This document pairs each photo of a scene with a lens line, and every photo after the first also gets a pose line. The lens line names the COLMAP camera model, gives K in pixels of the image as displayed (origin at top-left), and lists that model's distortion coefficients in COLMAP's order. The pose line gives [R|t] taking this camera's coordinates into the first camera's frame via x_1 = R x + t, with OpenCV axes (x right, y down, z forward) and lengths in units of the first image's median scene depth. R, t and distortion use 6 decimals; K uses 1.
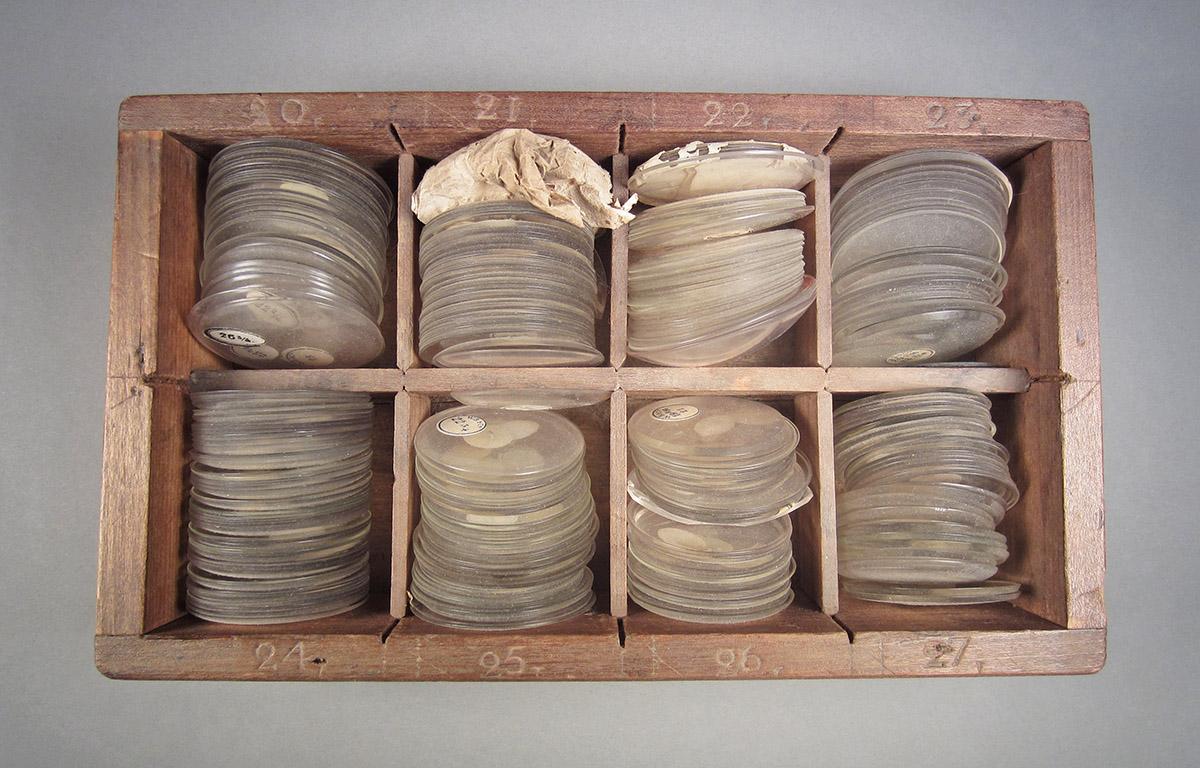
lens RADIAL K [[987.5, 0, 599.2], [0, 987.5, 383.6], [0, 0, 1]] dist [0.000605, 0.003618]
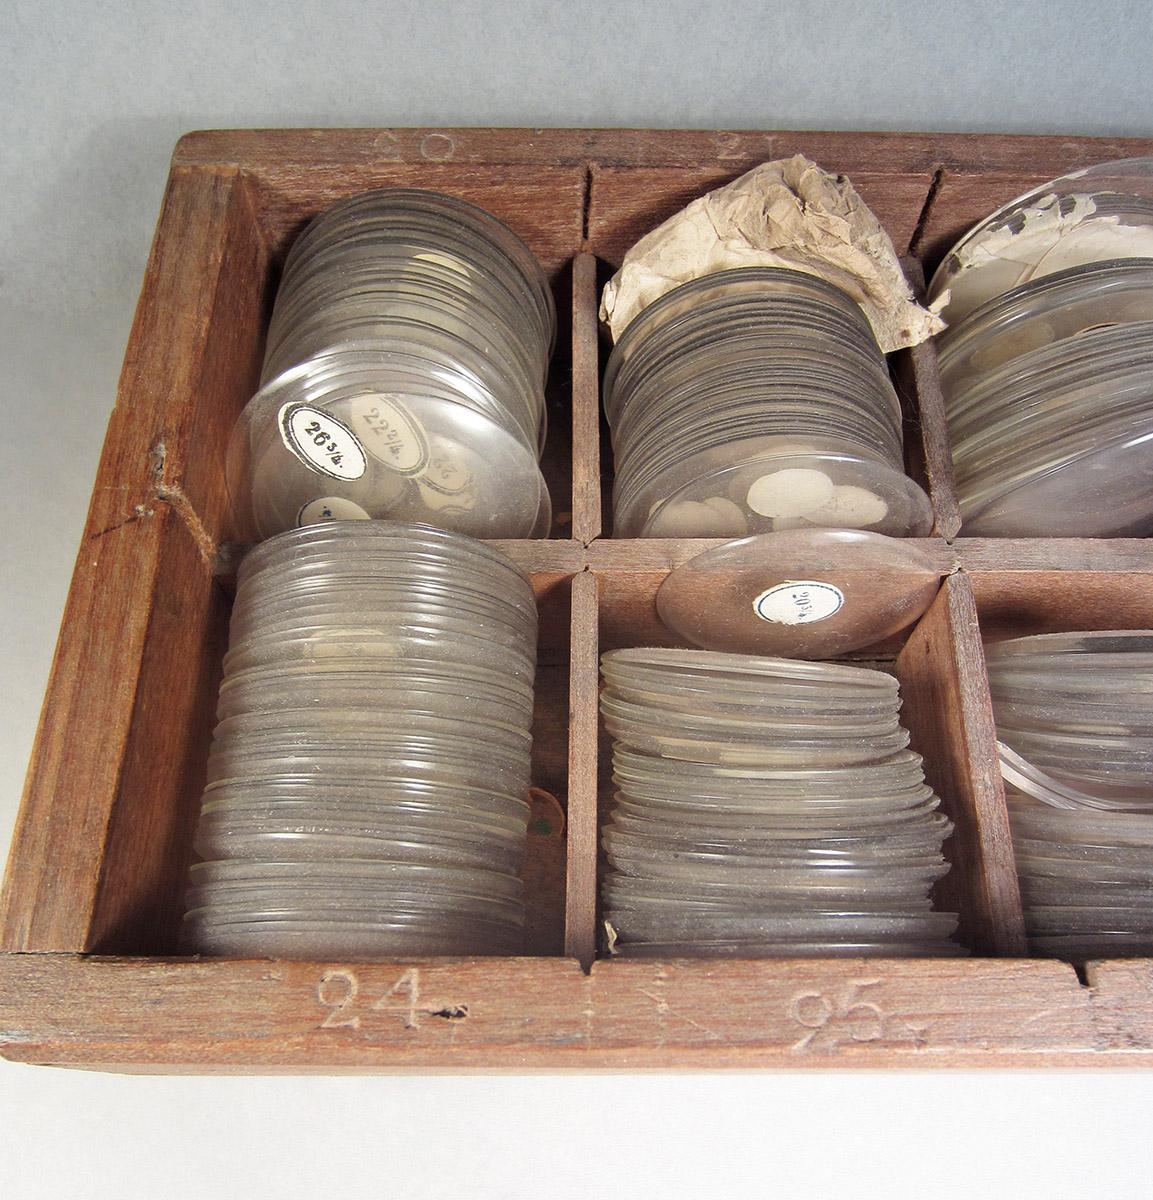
lens RADIAL K [[1147.4, 0, 577.1], [0, 1147.4, 601.1], [0, 0, 1]] dist [-0.009120, 0.000000]
pose [[0.999975, 0.007092, 0.000780, -0.215035], [-0.006292, 0.928154, -0.372144, 0.289290], [-0.003363, 0.372130, 0.928175, 0.400862]]
